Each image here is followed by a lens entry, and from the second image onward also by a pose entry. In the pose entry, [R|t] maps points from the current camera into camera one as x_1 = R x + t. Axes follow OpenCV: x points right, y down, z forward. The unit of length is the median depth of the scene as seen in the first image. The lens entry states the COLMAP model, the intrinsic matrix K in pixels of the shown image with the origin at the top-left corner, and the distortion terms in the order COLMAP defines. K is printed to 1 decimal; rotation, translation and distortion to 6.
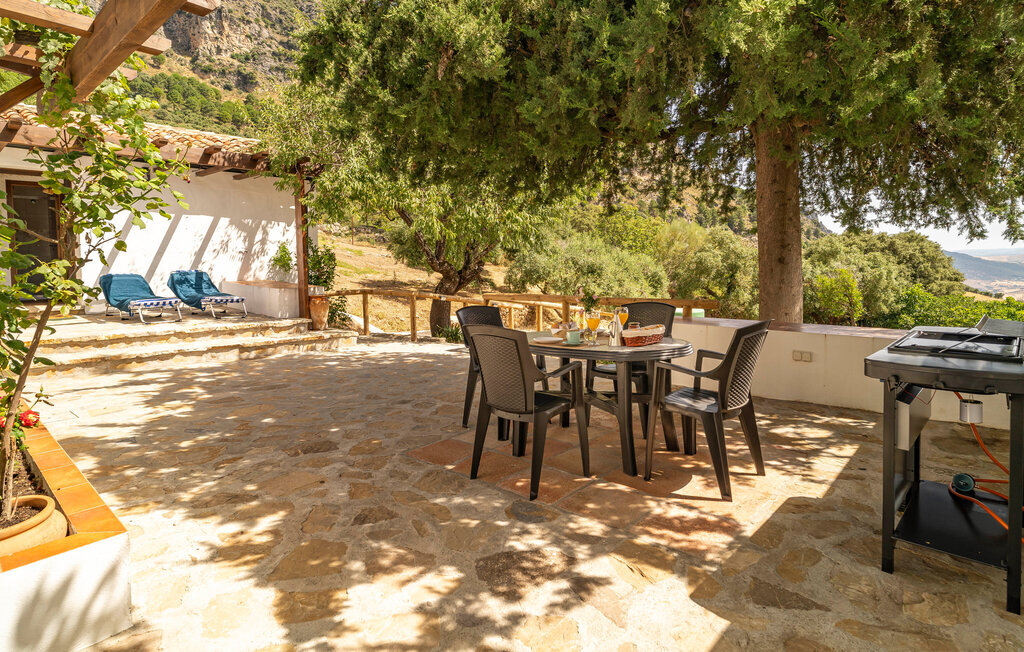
lens RADIAL K [[536.0, 0, 517.9], [0, 536.0, 283.1], [0, 0, 1]] dist [-0.002941, -0.000089]
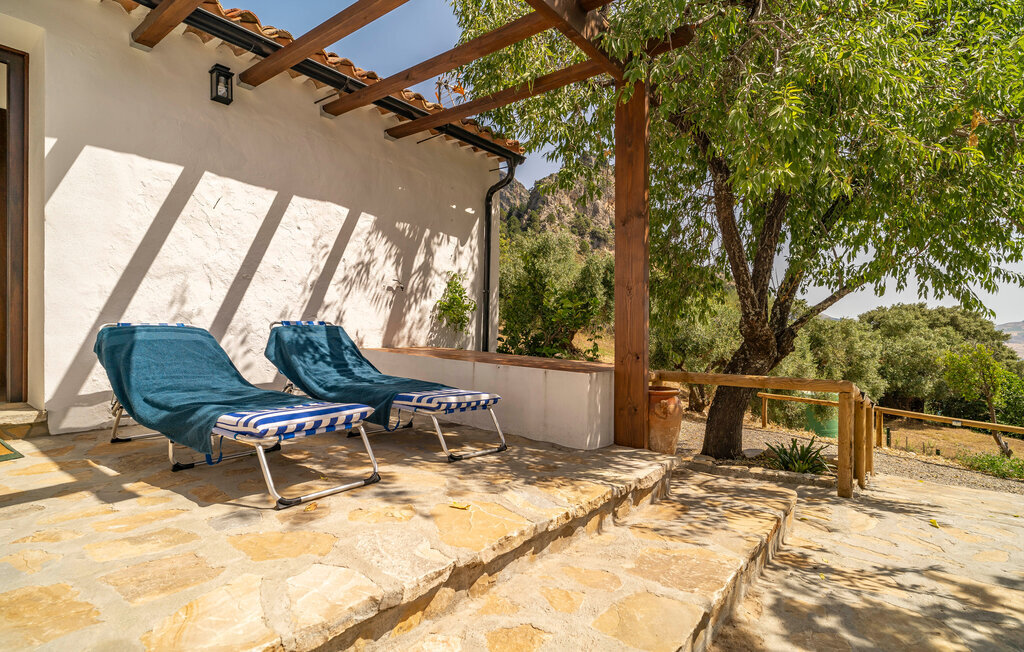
lens RADIAL K [[536.0, 0, 538.8], [0, 536.0, 332.0], [0, 0, 1]] dist [-0.002941, -0.000089]
pose [[0.996595, 0.023344, 0.079079, -0.134770], [-0.020470, 0.999107, -0.036964, -0.001045], [-0.079871, 0.035220, 0.996183, 0.162733]]
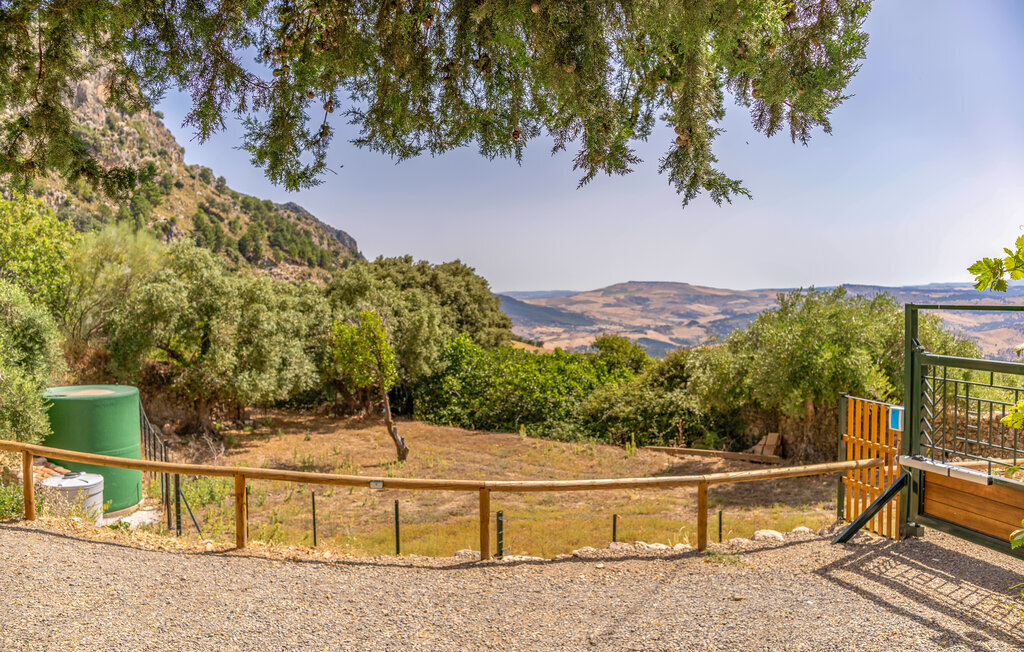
lens RADIAL K [[813.9, 0, 513.5], [0, 813.9, 329.7], [0, 0, 1]] dist [-0.103120, -0.025355]
pose [[0.764547, -0.015579, 0.644380, 0.100248], [0.021046, 0.999778, -0.000799, -0.000293], [-0.644225, 0.014172, 0.764705, 0.129186]]
